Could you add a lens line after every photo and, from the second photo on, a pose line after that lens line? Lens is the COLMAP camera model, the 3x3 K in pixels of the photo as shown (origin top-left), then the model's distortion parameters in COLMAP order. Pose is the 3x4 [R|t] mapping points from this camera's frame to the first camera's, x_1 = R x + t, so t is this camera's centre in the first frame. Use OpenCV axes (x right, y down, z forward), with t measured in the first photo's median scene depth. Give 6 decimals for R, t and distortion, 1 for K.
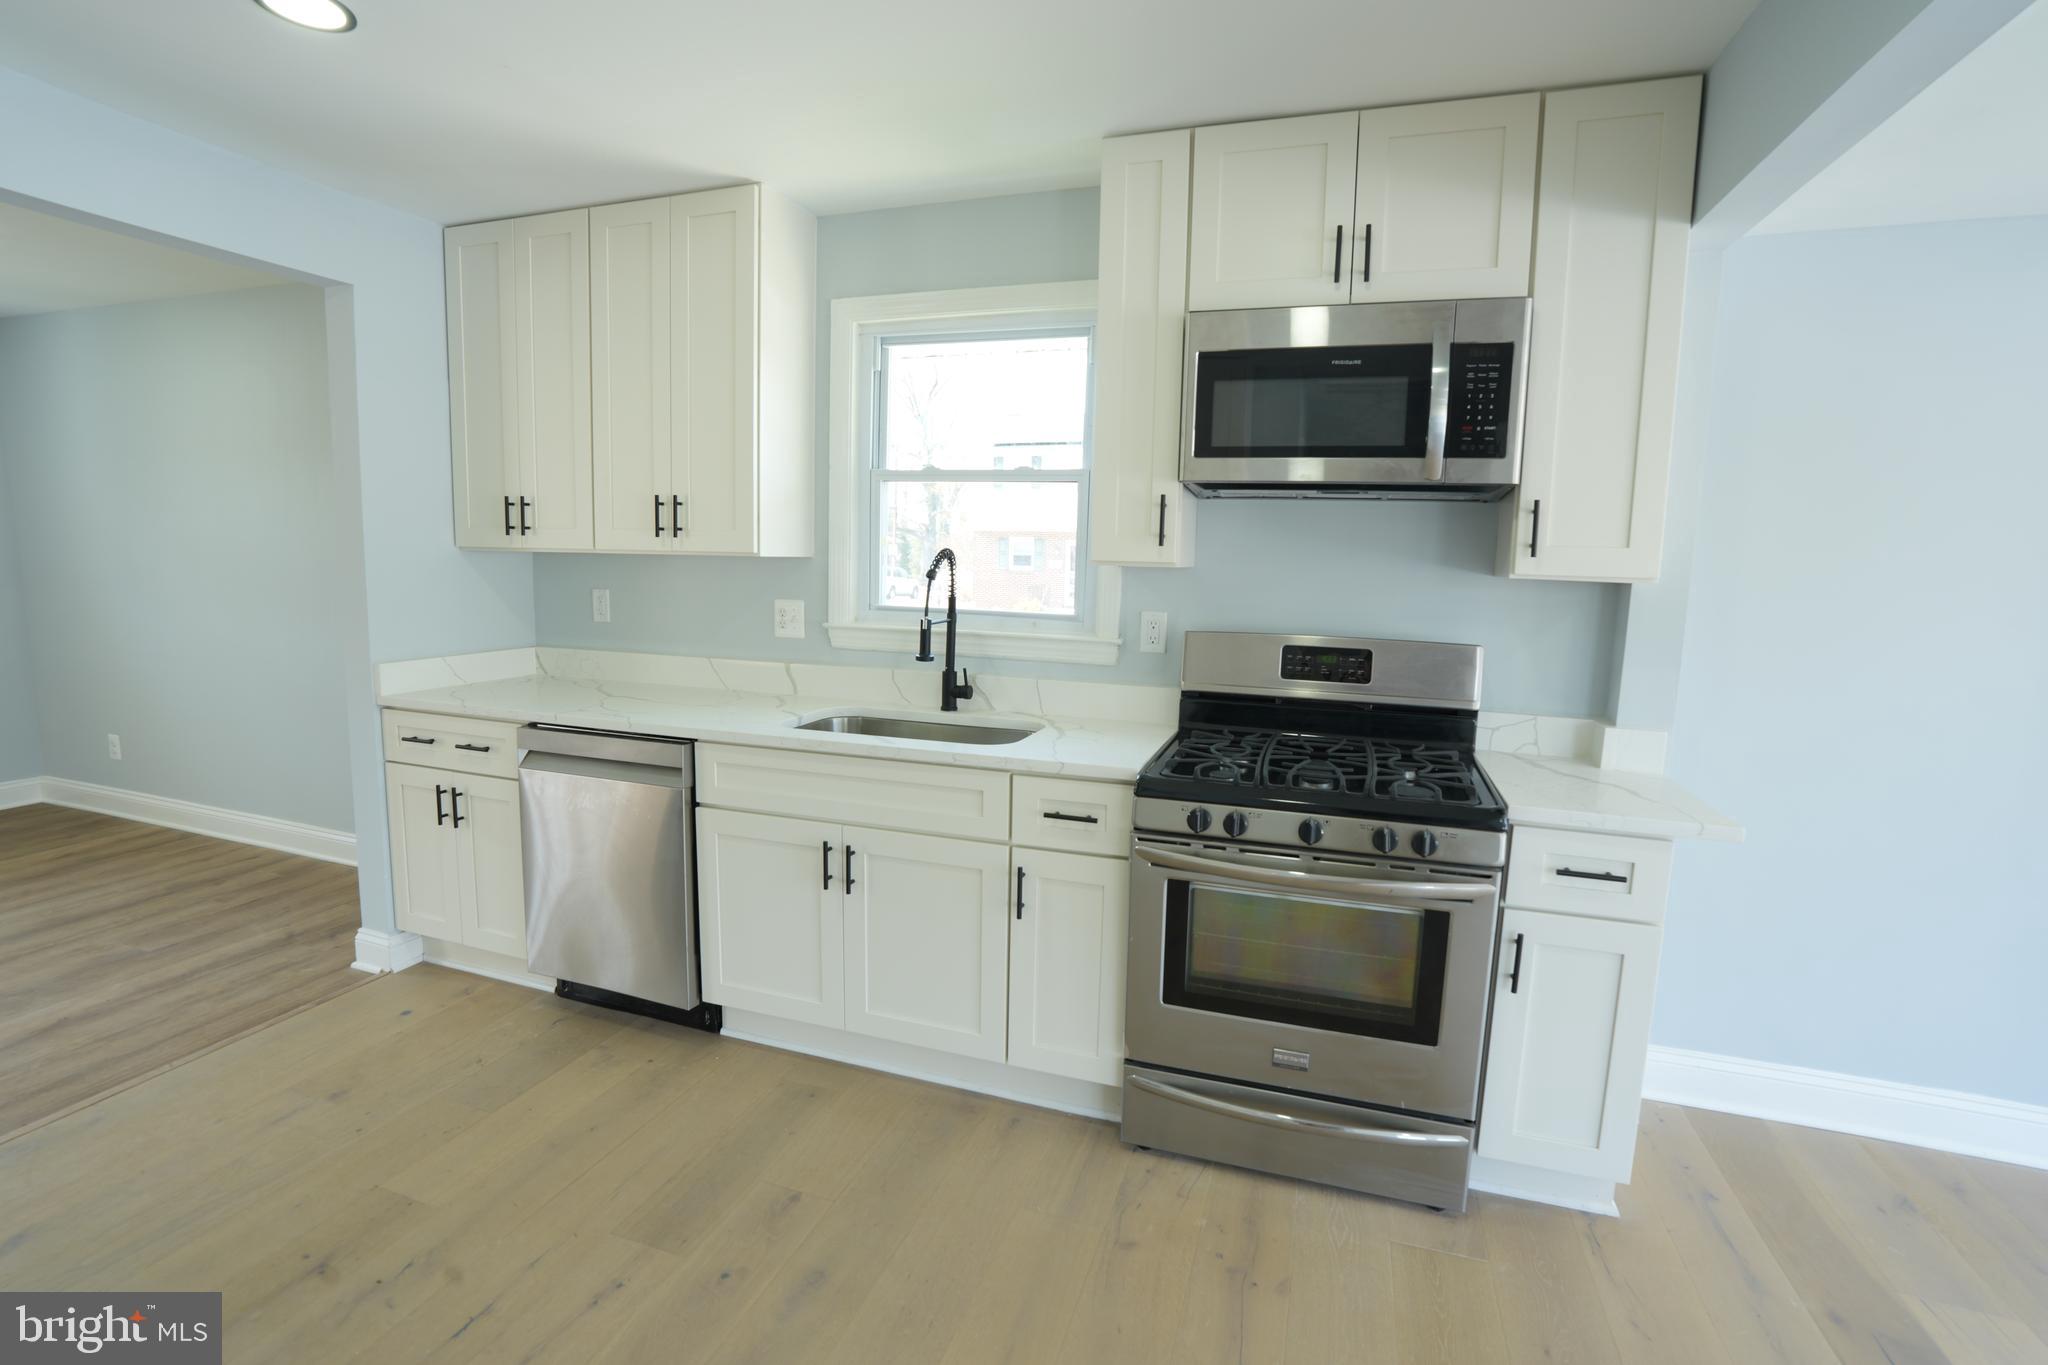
lens RADIAL K [[949.9, 0, 1020.6], [0, 949.9, 676.3], [0, 0, 1]] dist [-0.071071, 0.026939]
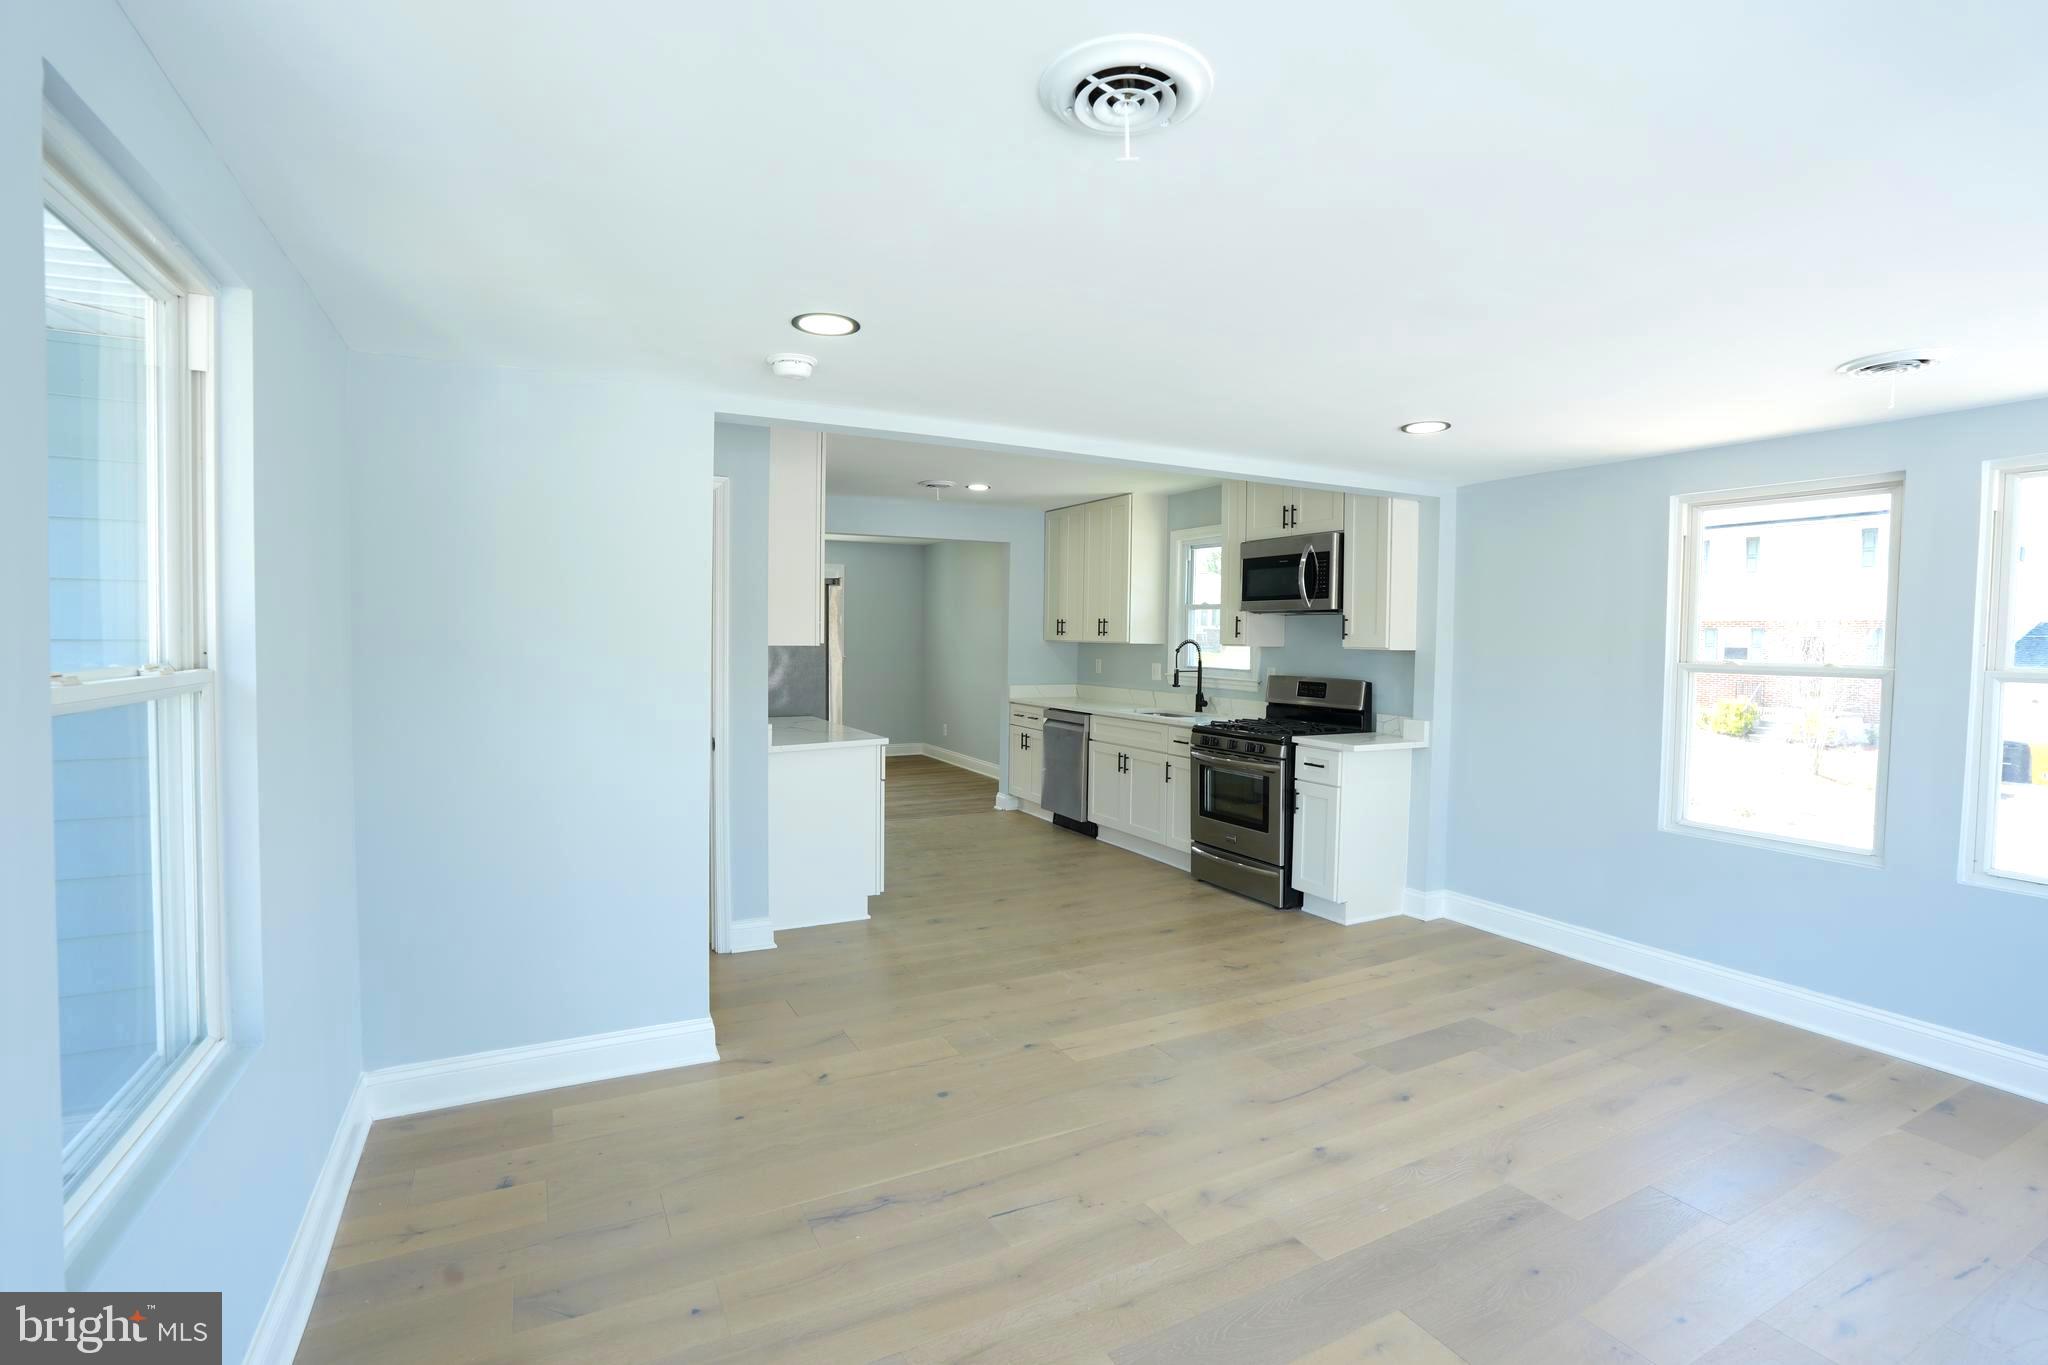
lens RADIAL K [[944.2, 0, 1020.8], [0, 944.2, 667.9], [0, 0, 1]] dist [-0.077059, 0.029672]
pose [[0.728764, 0.008759, -0.684709, 1.117907], [-0.082732, 0.993720, -0.075342, 0.133082], [0.679749, 0.111554, 0.724912, -0.883765]]
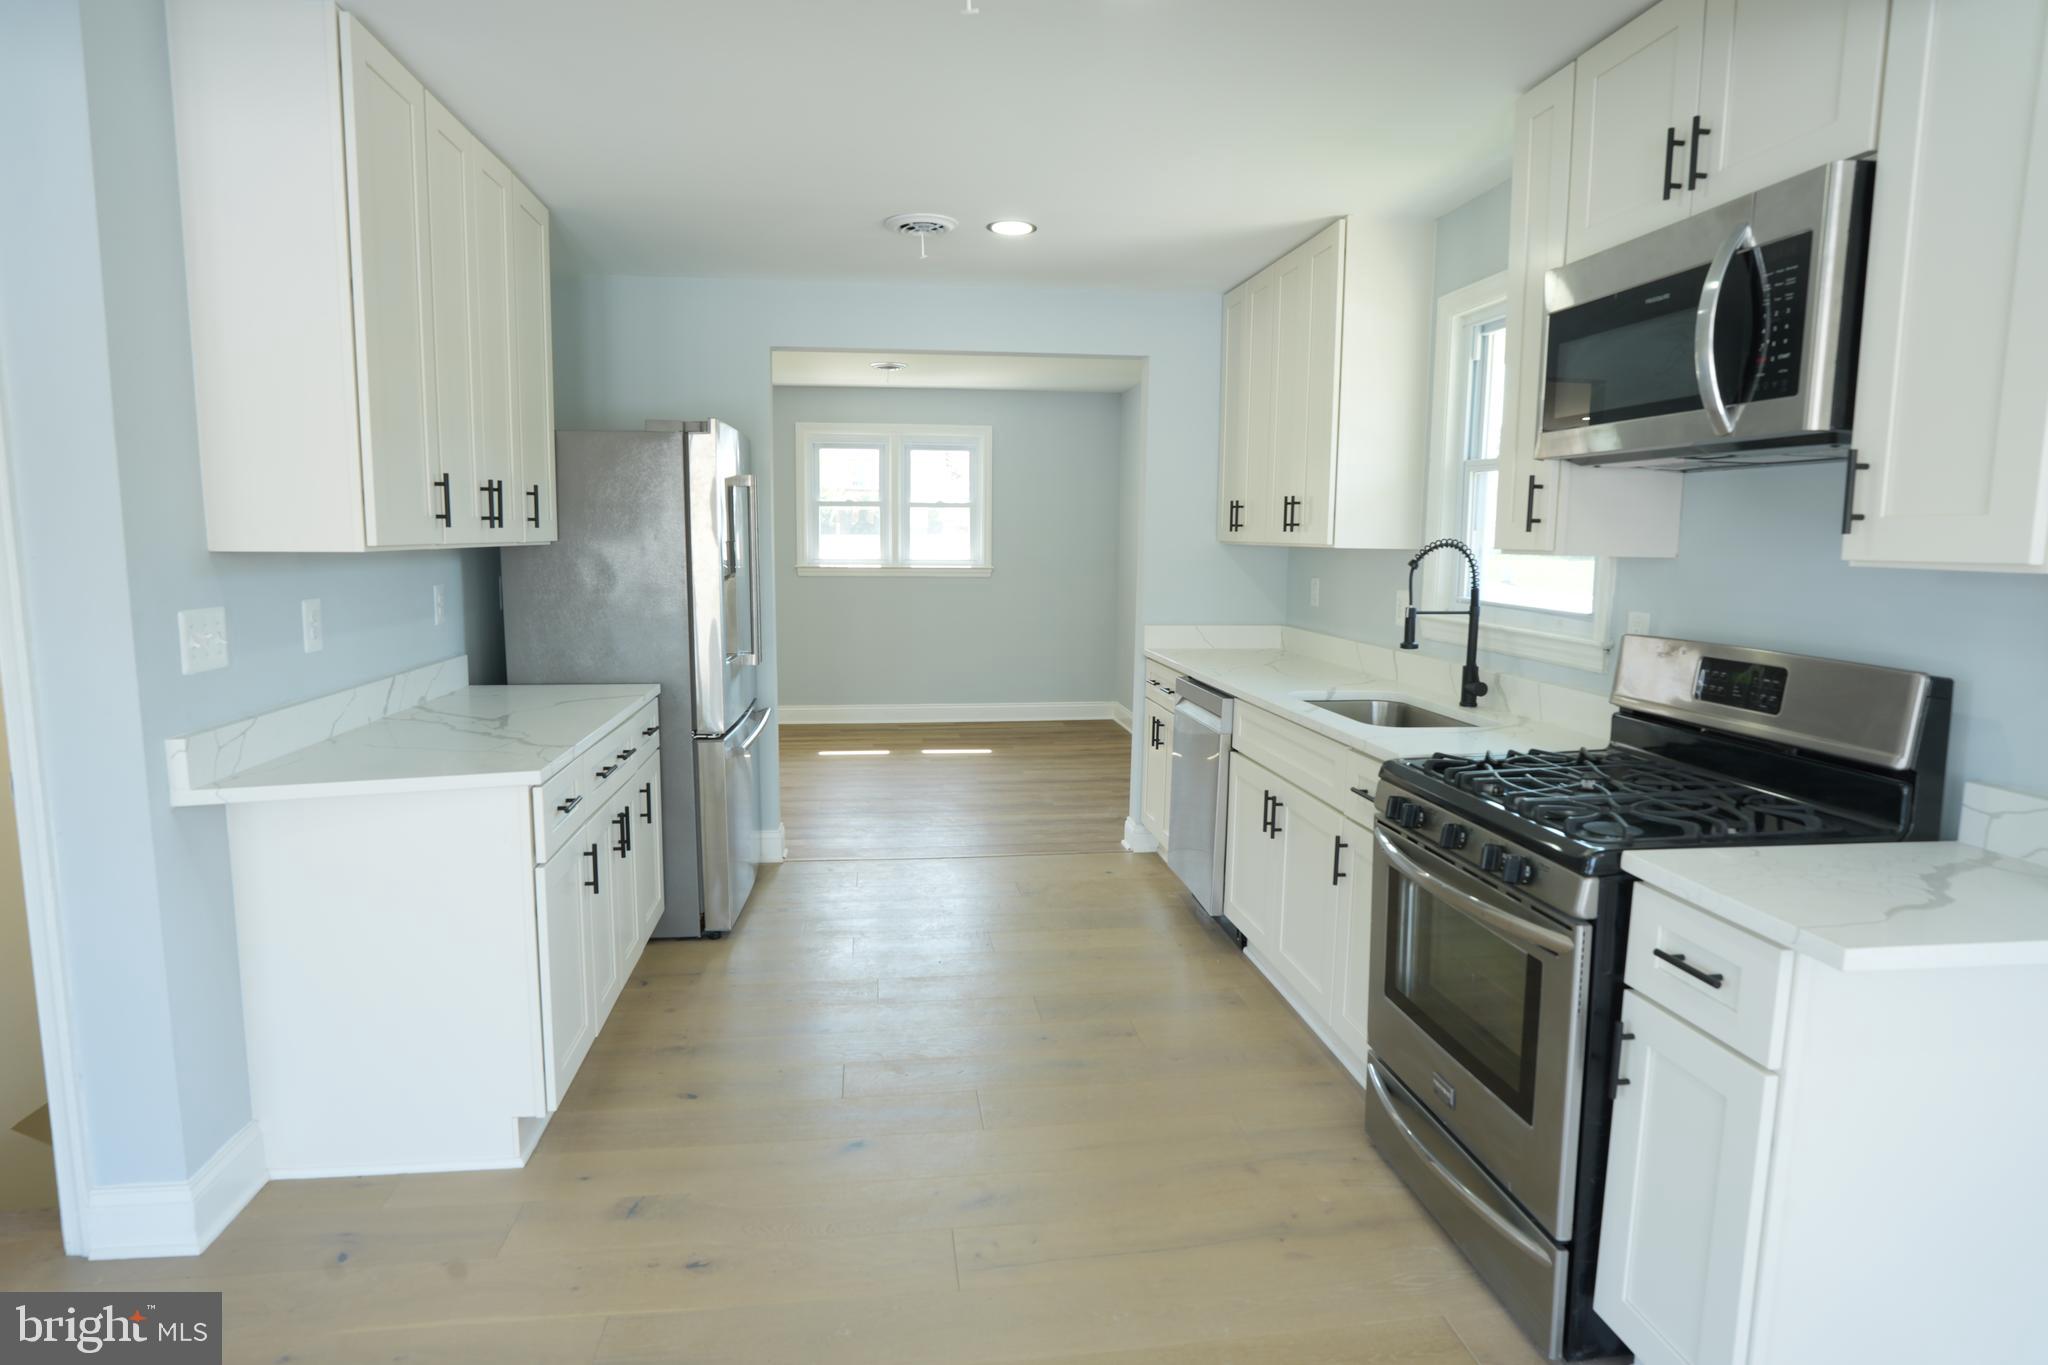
lens RADIAL K [[1113.7, 0, 1018.9], [0, 1113.7, 673.9], [0, 0, 1]] dist [-0.057955, 0.028667]
pose [[0.445161, 0.092200, -0.890691, 0.712027], [-0.113989, 0.992428, 0.045760, 0.003991], [0.888165, 0.081159, 0.452300, 0.081361]]
